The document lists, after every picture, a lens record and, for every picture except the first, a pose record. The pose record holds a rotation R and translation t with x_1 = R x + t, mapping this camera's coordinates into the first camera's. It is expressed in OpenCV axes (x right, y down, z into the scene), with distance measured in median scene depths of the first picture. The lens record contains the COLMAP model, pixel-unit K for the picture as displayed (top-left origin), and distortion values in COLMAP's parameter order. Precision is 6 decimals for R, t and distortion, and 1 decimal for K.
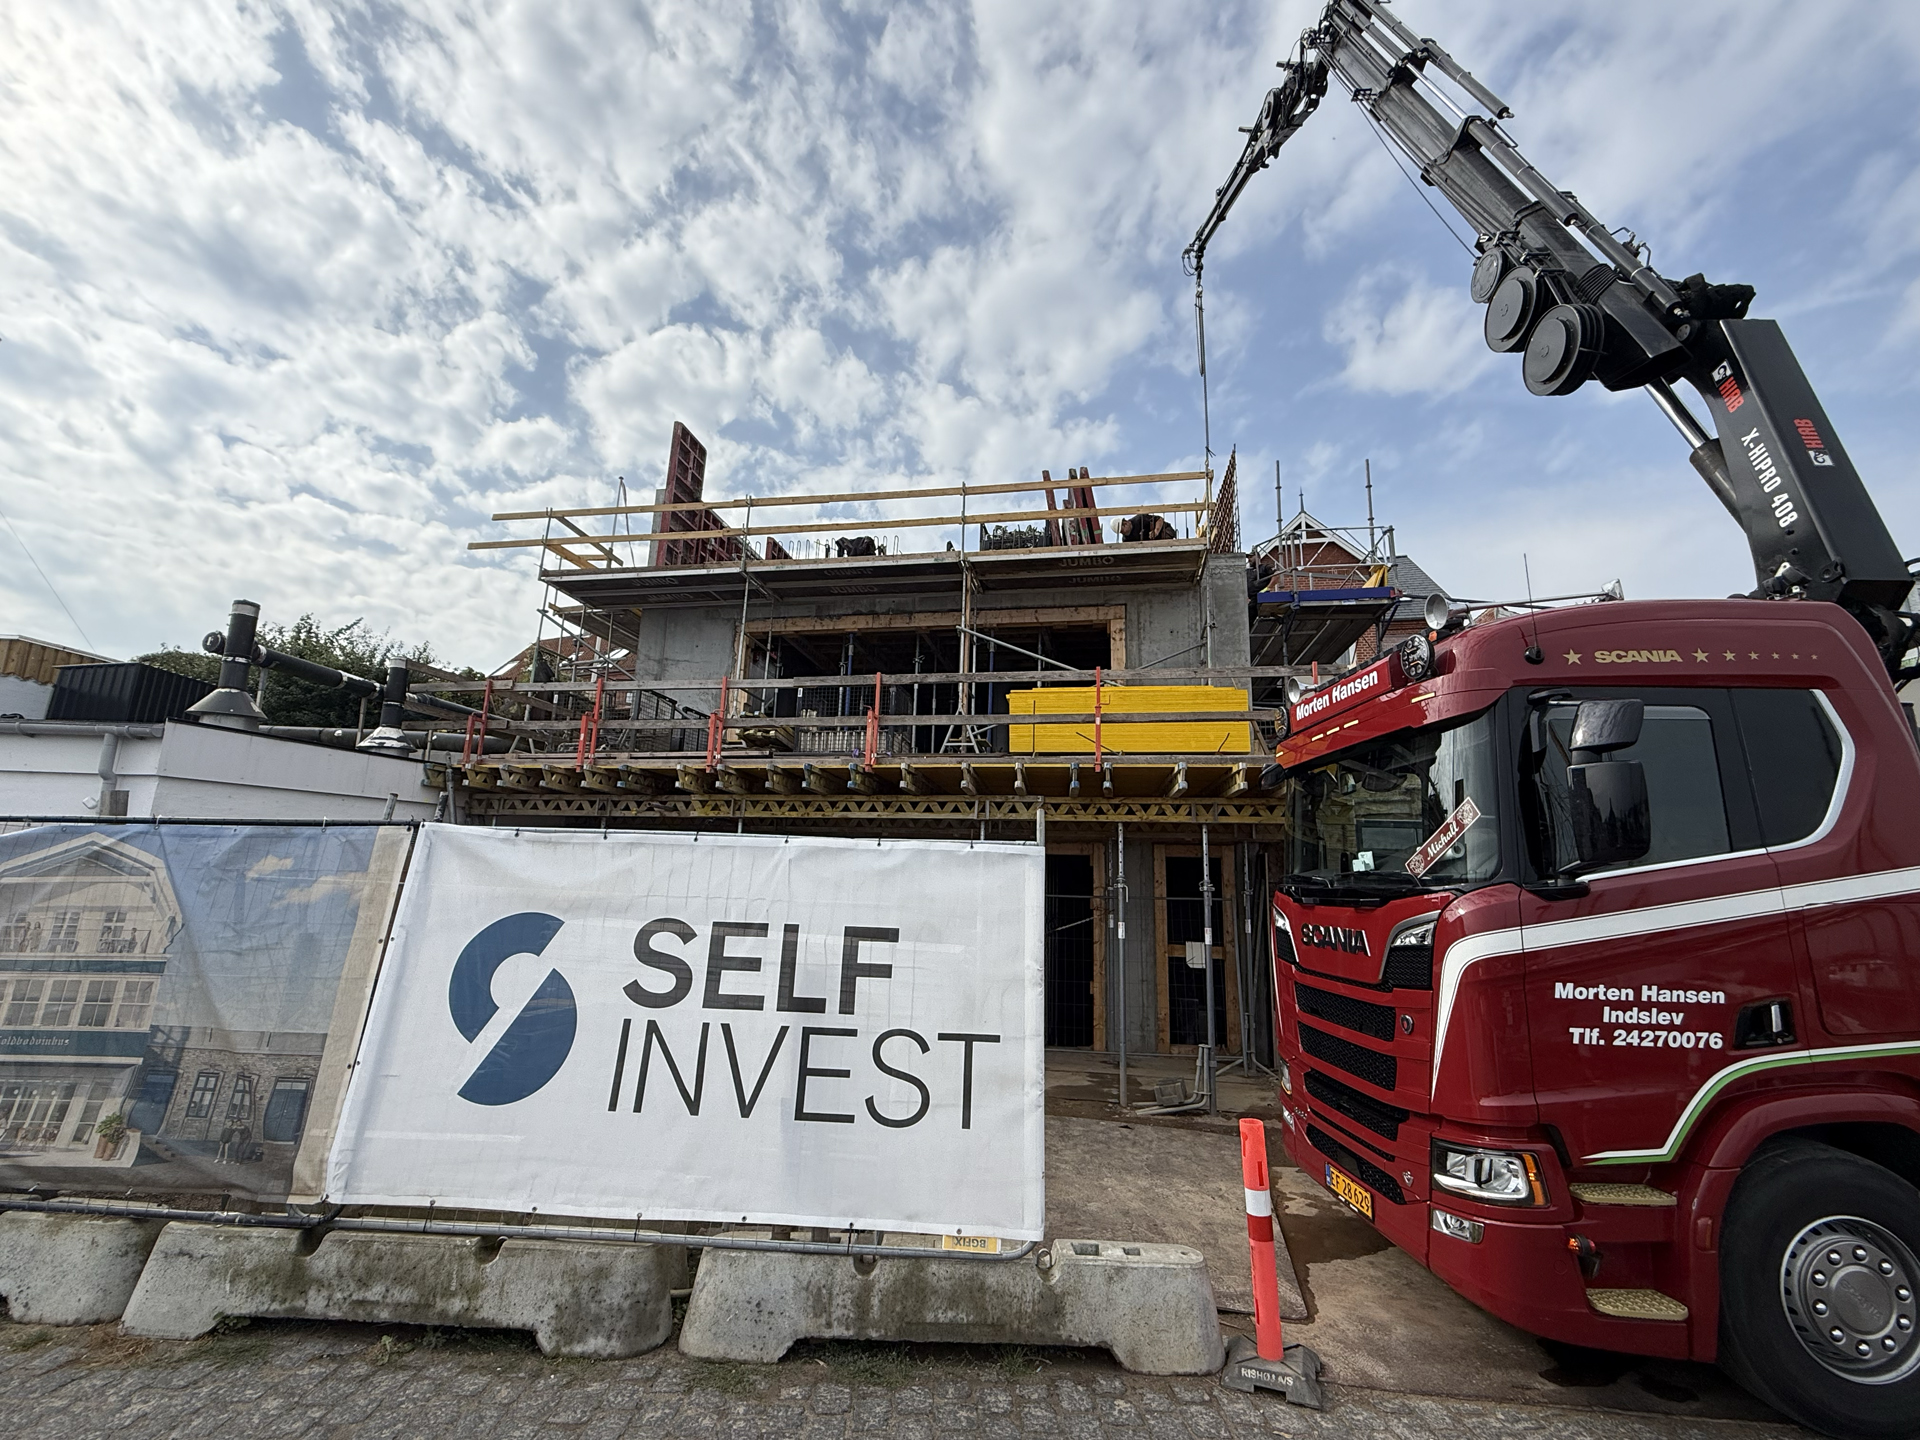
lens RADIAL K [[794.8, 0, 968.3], [0, 794.8, 725.8], [0, 0, 1]] dist [-0.000223, -0.000501]
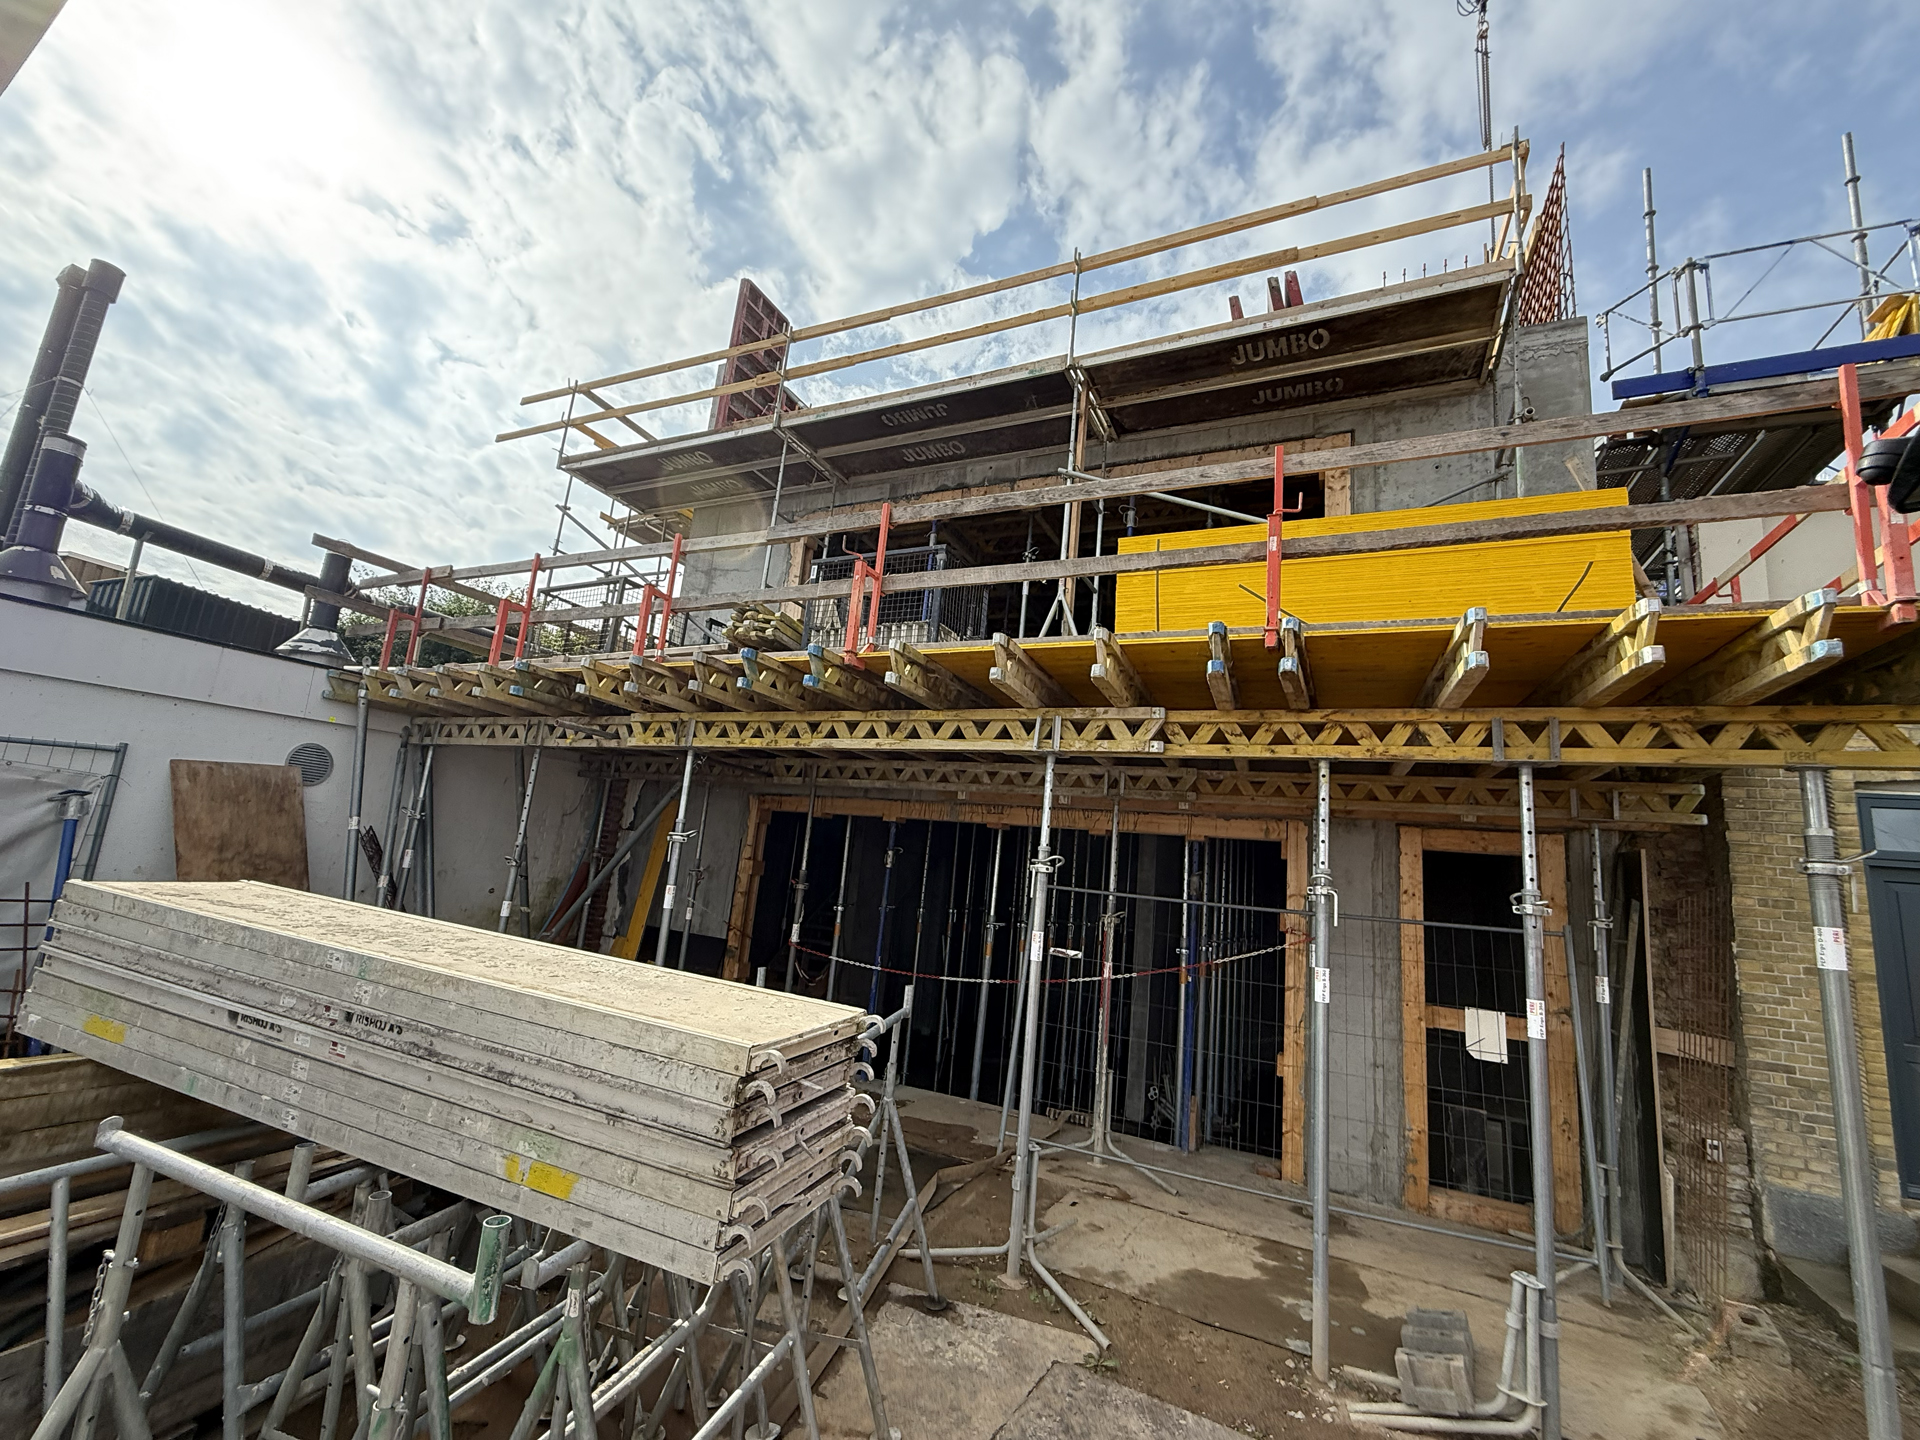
lens RADIAL K [[794.8, 0, 968.3], [0, 794.8, 725.8], [0, 0, 1]] dist [-0.000223, -0.000501]
pose [[0.963624, 0.009668, -0.267087, 0.110919], [-0.009328, 0.999953, 0.002542, 0.100690], [0.267099, 0.000042, 0.963669, 0.471936]]
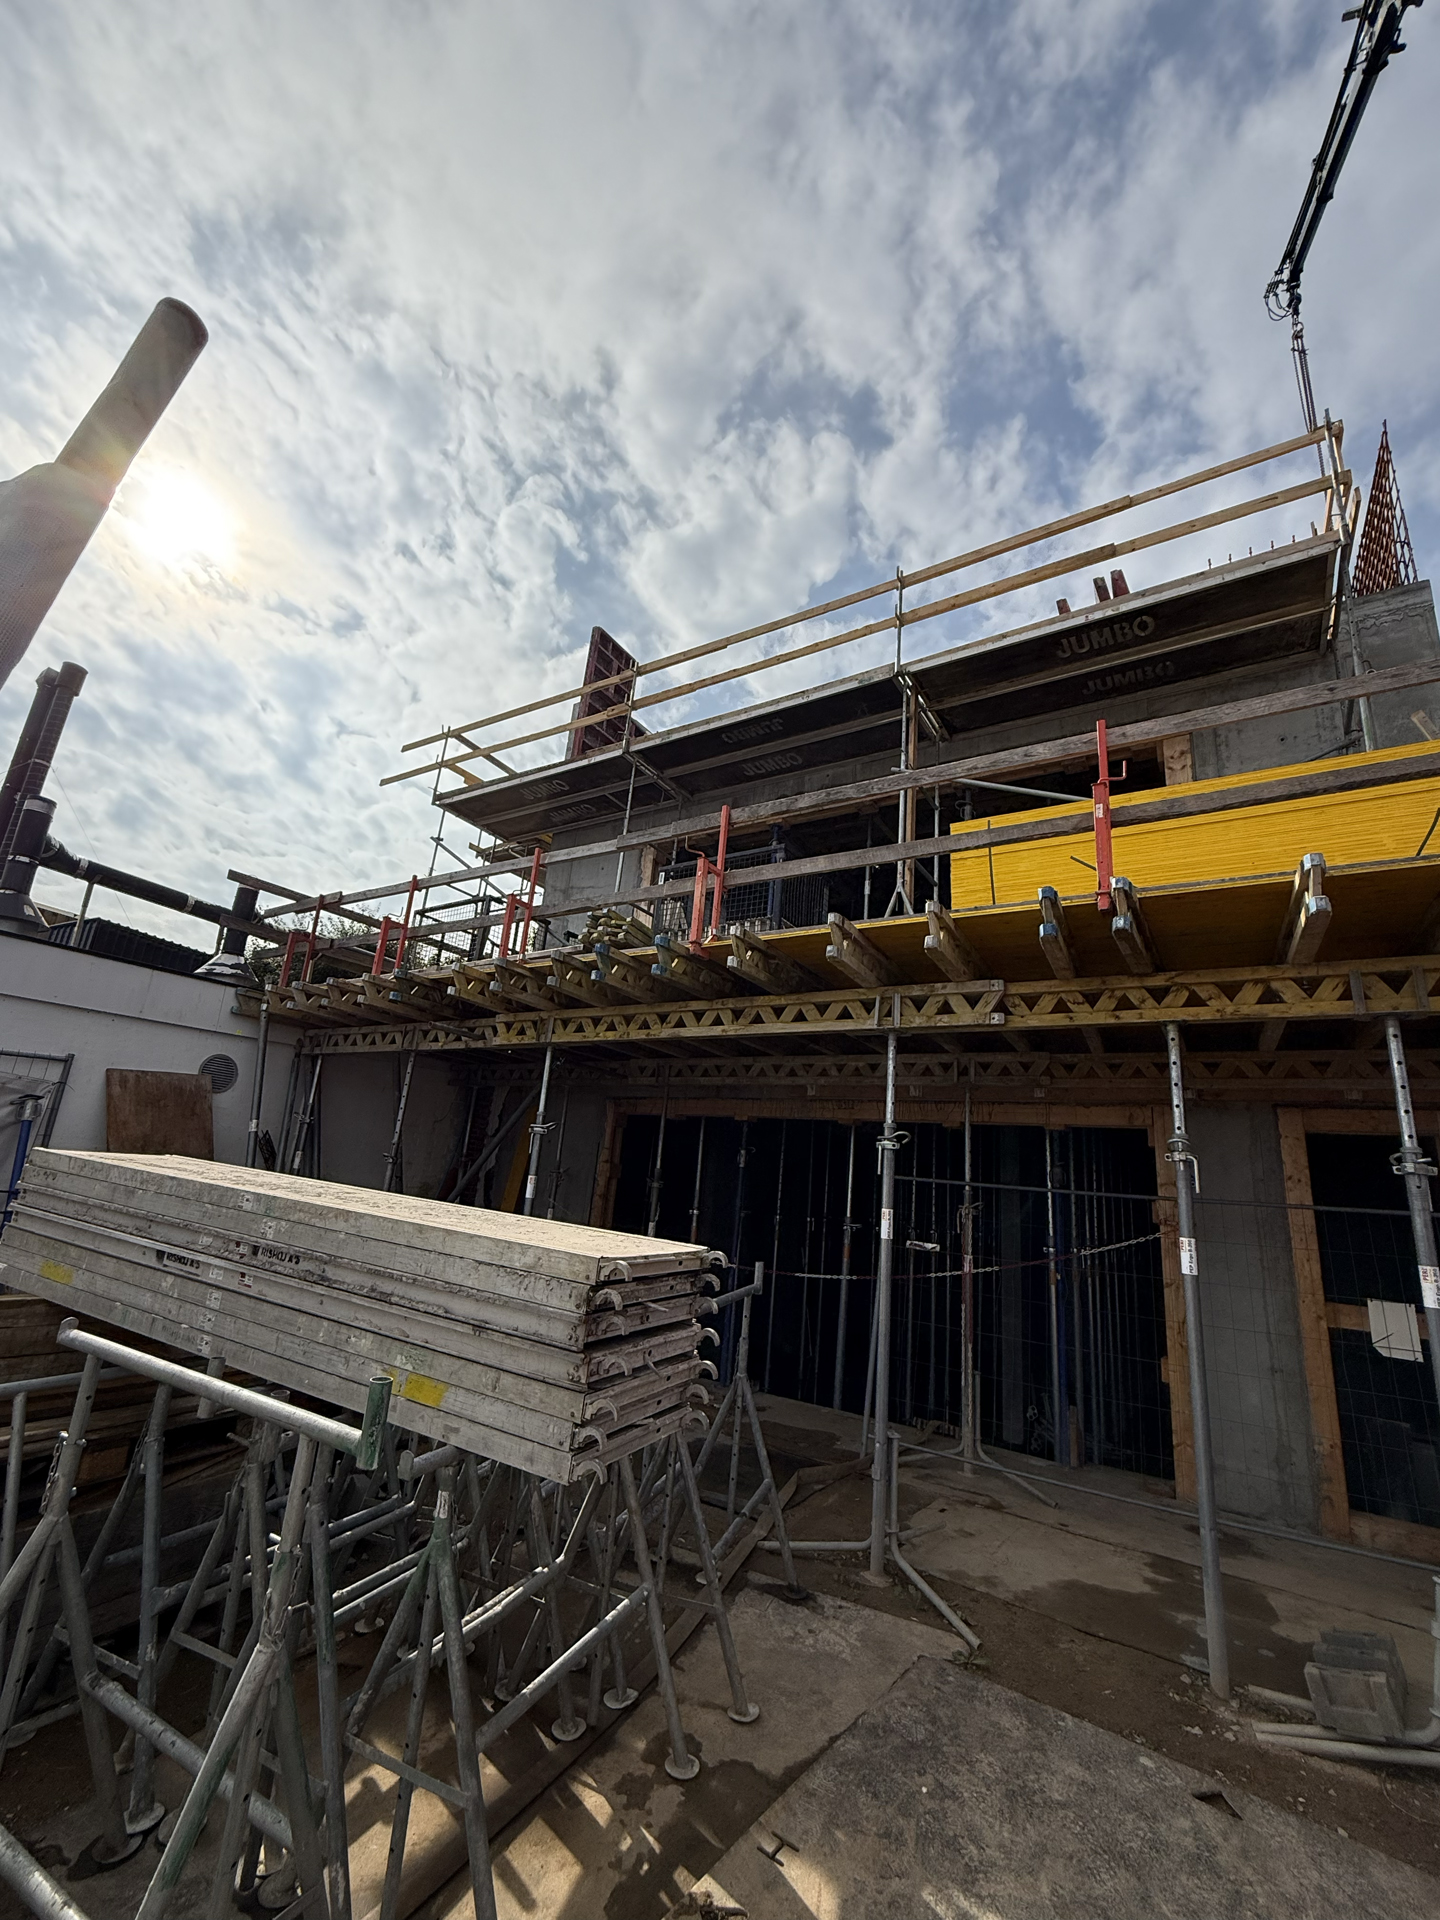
lens RADIAL K [[795.5, 0, 727.5], [0, 795.5, 963.2], [0, 0, 1]] dist [-0.001028, -0.000091]
pose [[0.924594, -0.057753, -0.376551, 0.125974], [0.020672, 0.994592, -0.101786, 0.127758], [0.380393, 0.086326, 0.920787, 0.454112]]
